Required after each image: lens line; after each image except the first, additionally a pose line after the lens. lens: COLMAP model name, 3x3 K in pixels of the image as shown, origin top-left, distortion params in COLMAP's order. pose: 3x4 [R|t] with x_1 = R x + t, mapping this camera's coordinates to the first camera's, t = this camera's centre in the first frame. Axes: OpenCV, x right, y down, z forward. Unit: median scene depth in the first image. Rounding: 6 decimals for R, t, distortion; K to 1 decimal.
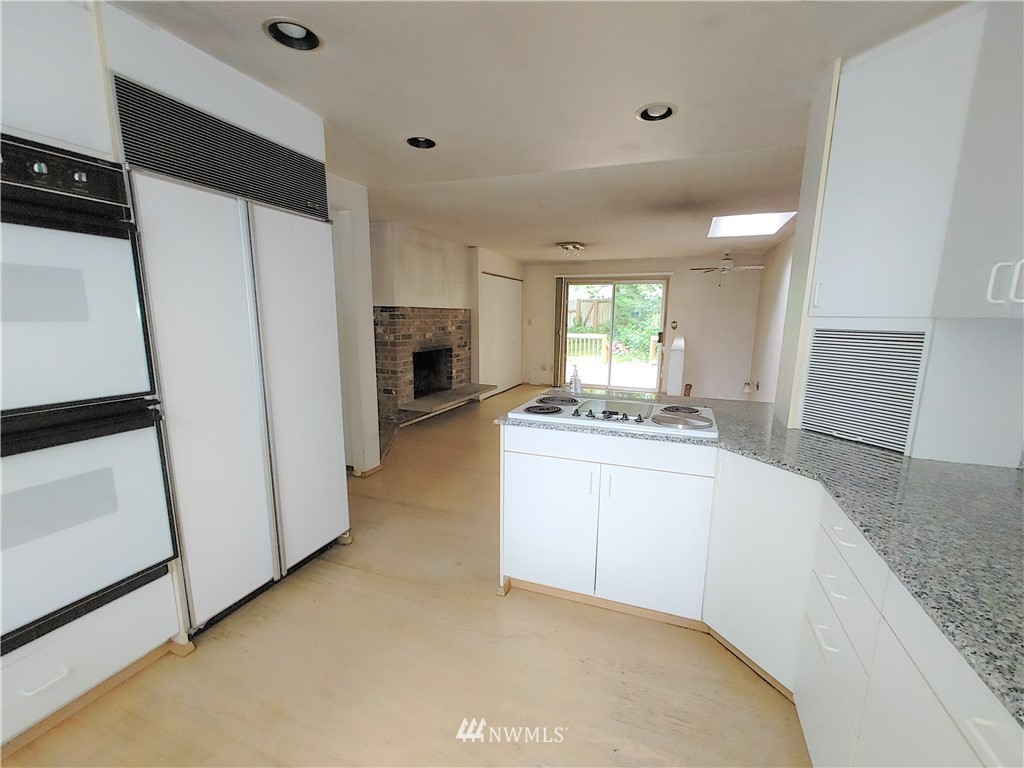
lens RADIAL K [[434.5, 0, 526.5], [0, 434.5, 394.4], [0, 0, 1]] dist [-0.000939, 0.000416]
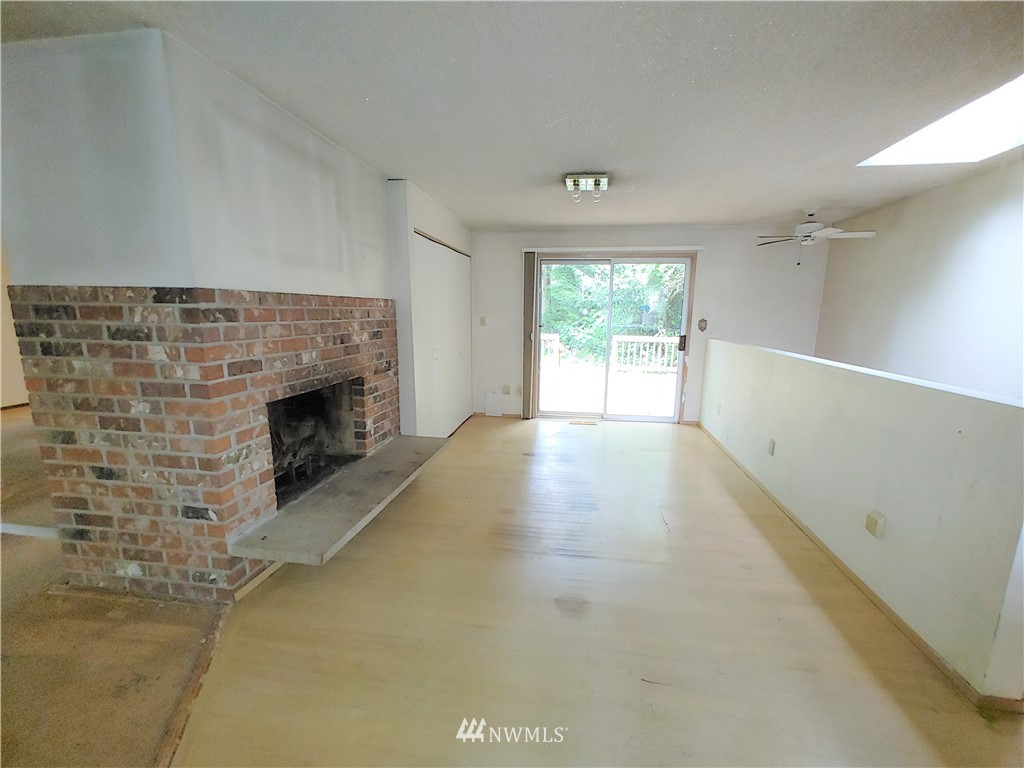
lens RADIAL K [[434.5, 0, 526.5], [0, 434.5, 394.4], [0, 0, 1]] dist [-0.000939, 0.000416]
pose [[0.977616, -0.042661, 0.206029, -0.094365], [0.040313, 0.999066, 0.015580, -0.089519], [-0.206501, -0.006926, 0.978422, 0.487375]]
